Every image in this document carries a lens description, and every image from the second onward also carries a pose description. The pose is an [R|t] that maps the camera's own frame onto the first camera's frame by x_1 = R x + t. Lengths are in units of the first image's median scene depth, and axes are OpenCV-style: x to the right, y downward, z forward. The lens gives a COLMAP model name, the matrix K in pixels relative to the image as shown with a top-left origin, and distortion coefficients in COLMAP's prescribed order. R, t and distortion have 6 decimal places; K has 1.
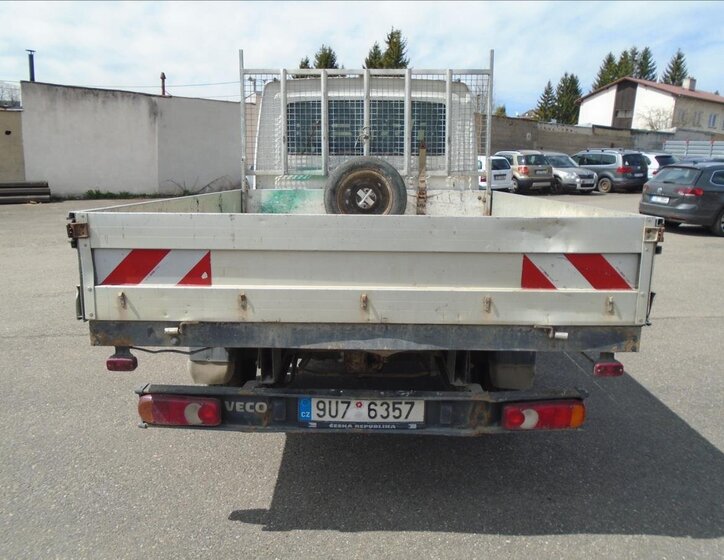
lens RADIAL K [[579.5, 0, 358.5], [0, 579.5, 283.5], [0, 0, 1]] dist [-0.018143, 0.012467]
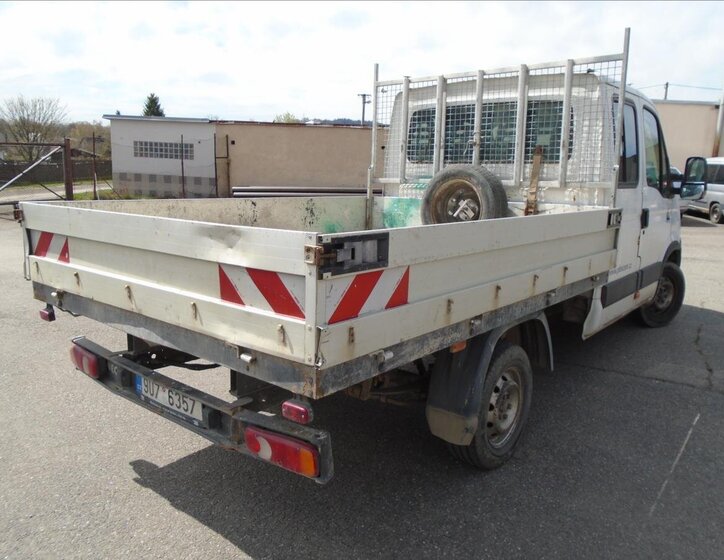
lens RADIAL K [[579.5, 0, 360.8], [0, 579.5, 283.3], [0, 0, 1]] dist [-0.018143, 0.012467]
pose [[0.776504, 0.121060, -0.618374, 0.470922], [-0.133395, 0.990710, 0.026446, -0.033378], [0.615830, 0.061953, 0.785439, 0.181705]]
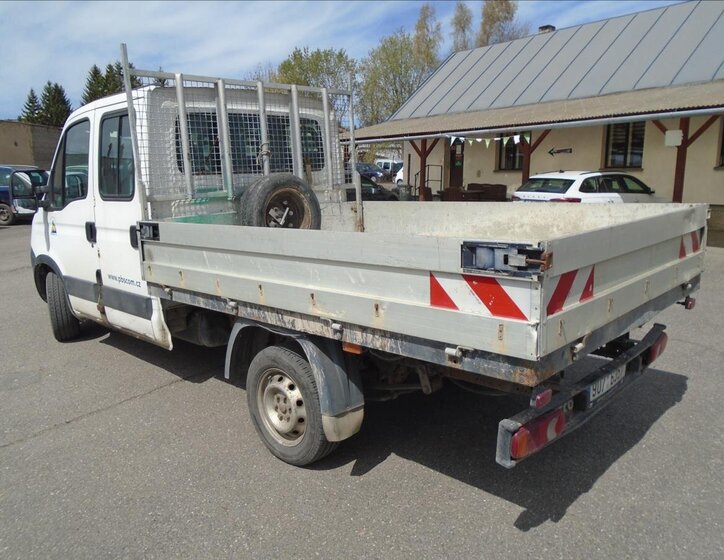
lens RADIAL K [[579.5, 0, 357.3], [0, 579.5, 282.4], [0, 0, 1]] dist [-0.018143, 0.012467]
pose [[0.683936, -0.164284, 0.710804, -0.595410], [0.178997, 0.982322, 0.054808, -0.072231], [-0.707242, 0.089747, 0.701252, 0.253206]]
